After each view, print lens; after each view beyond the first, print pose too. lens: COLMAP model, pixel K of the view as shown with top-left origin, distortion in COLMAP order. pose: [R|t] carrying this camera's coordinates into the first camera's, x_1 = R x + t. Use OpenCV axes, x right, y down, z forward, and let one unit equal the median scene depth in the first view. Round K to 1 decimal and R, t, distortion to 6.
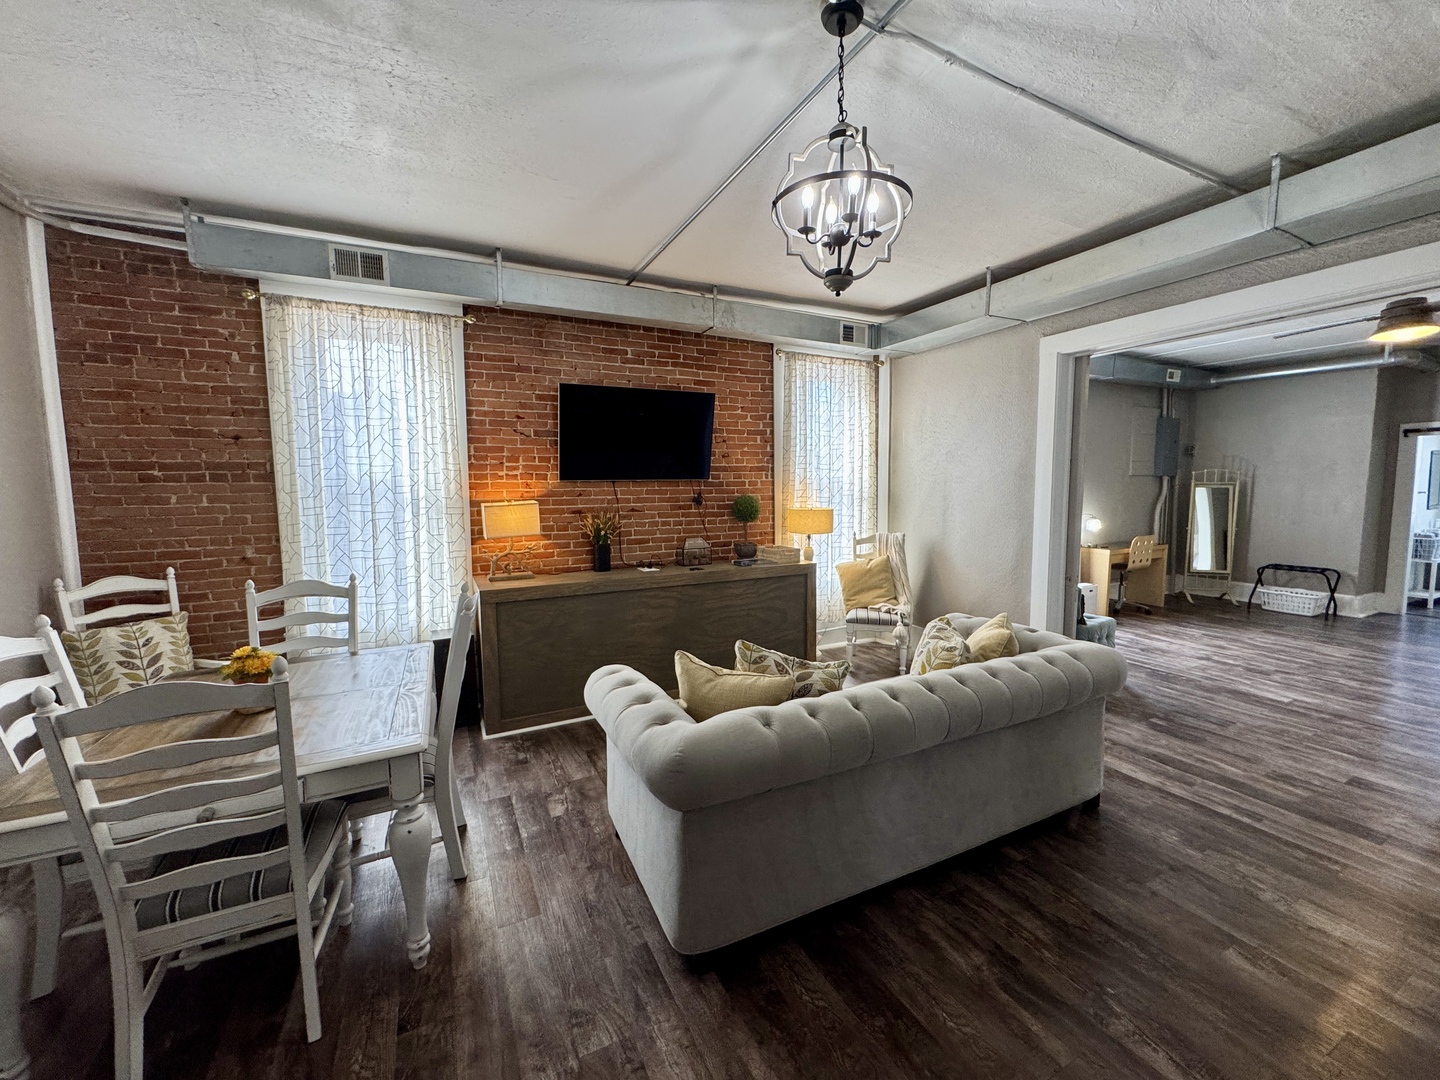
lens RADIAL K [[573.6, 0, 721.1], [0, 573.6, 540.0], [0, 0, 1]] dist [-0.003563, 0.000511]
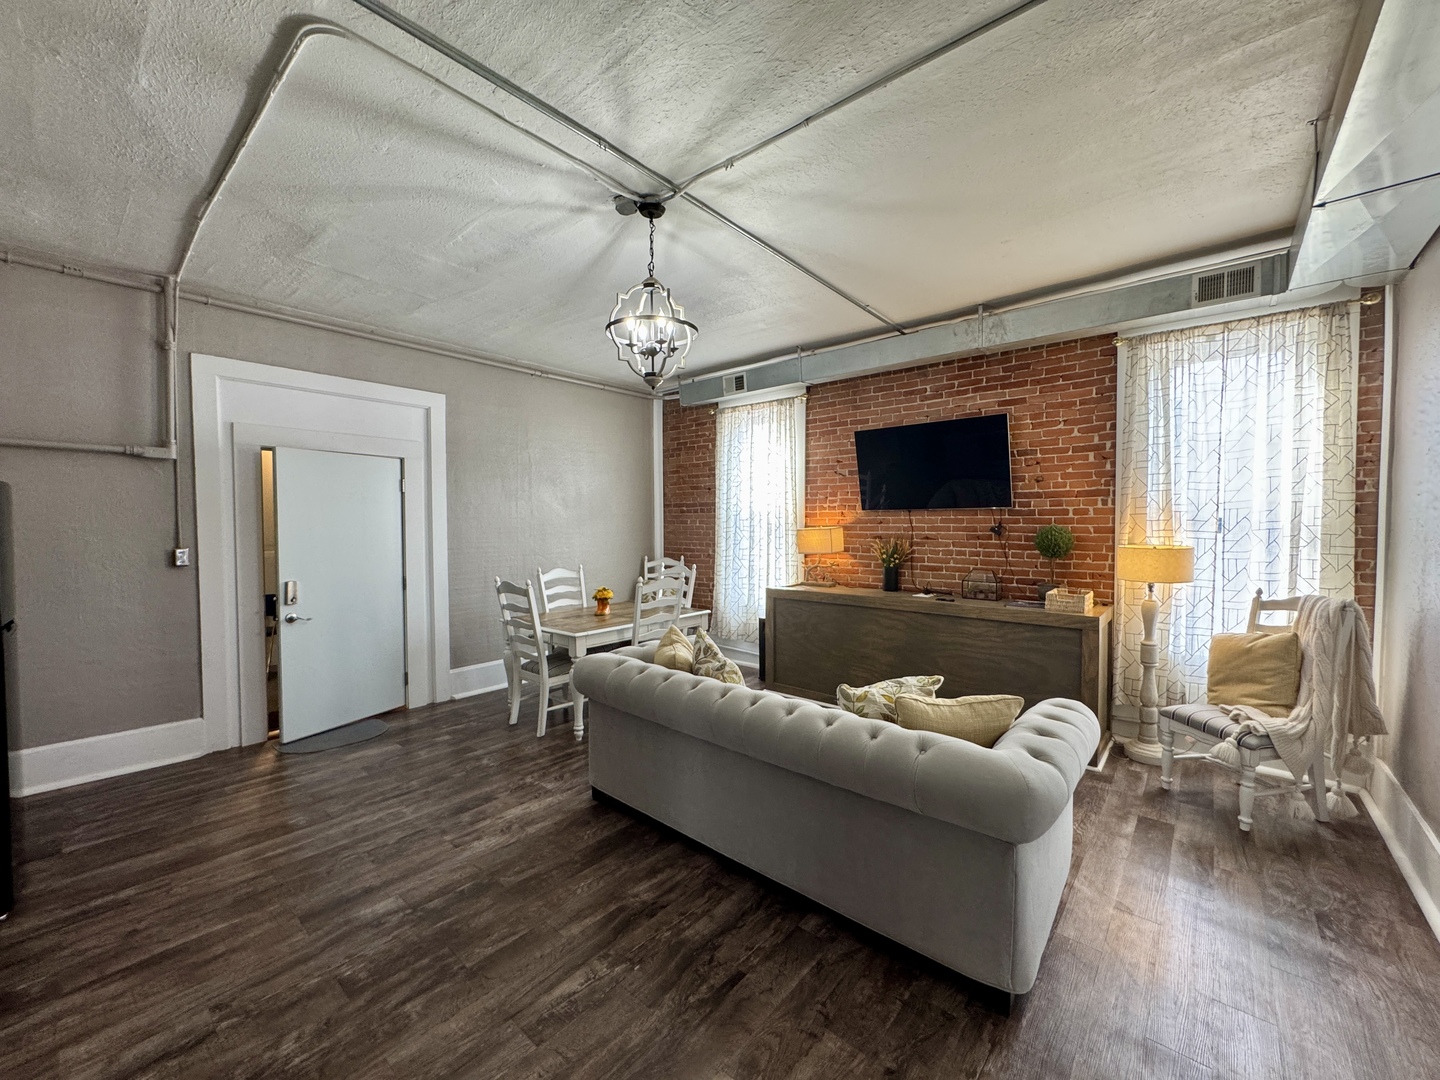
lens RADIAL K [[573.6, 0, 719.6], [0, 573.6, 539.1], [0, 0, 1]] dist [-0.003563, 0.000511]
pose [[0.380707, 0.039834, -0.923837, 0.660399], [-0.083875, 0.996441, 0.008401, -0.026717], [0.920884, 0.074289, 0.382693, 0.248615]]
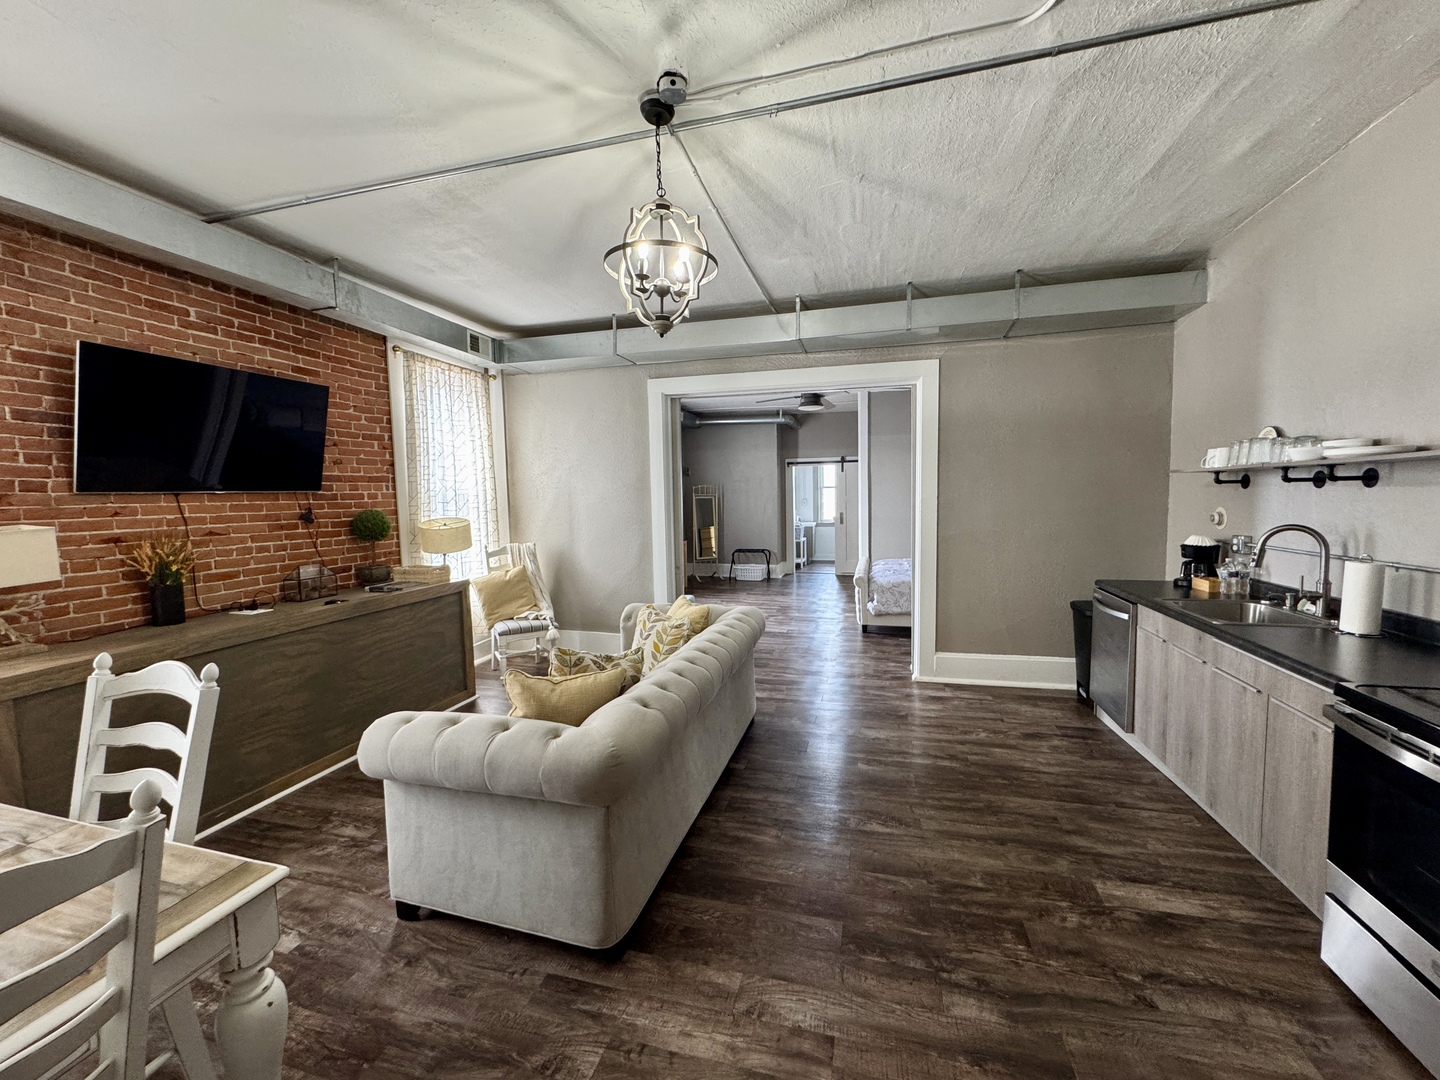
lens RADIAL K [[573.6, 0, 719.8], [0, 573.6, 539.8], [0, 0, 1]] dist [-0.003563, 0.000511]
pose [[0.670400, -0.060818, 0.739504, -0.254217], [0.079355, 0.996796, 0.010038, -0.000975], [-0.737745, 0.051954, 0.673078, 0.047684]]
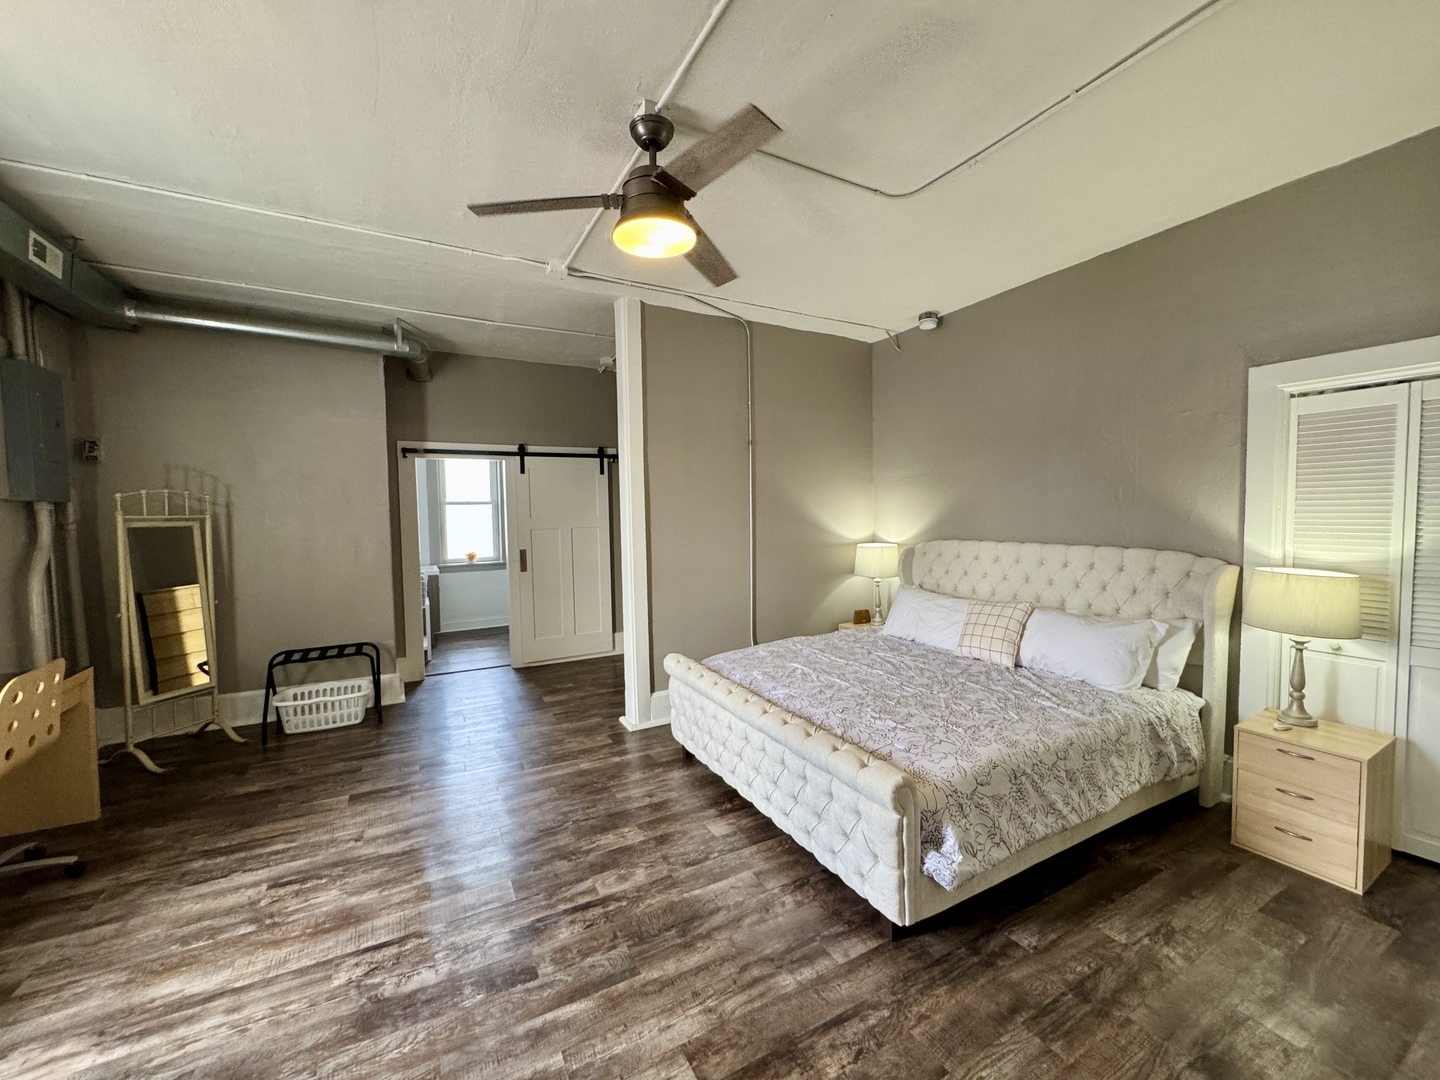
lens RADIAL K [[573.6, 0, 727.0], [0, 573.6, 540.9], [0, 0, 1]] dist [-0.003563, 0.000511]
pose [[-0.031805, -0.049360, 0.998275, 0.537444], [0.101963, 0.993409, 0.052368, -0.085256], [-0.994280, 0.103452, -0.026563, 0.818775]]
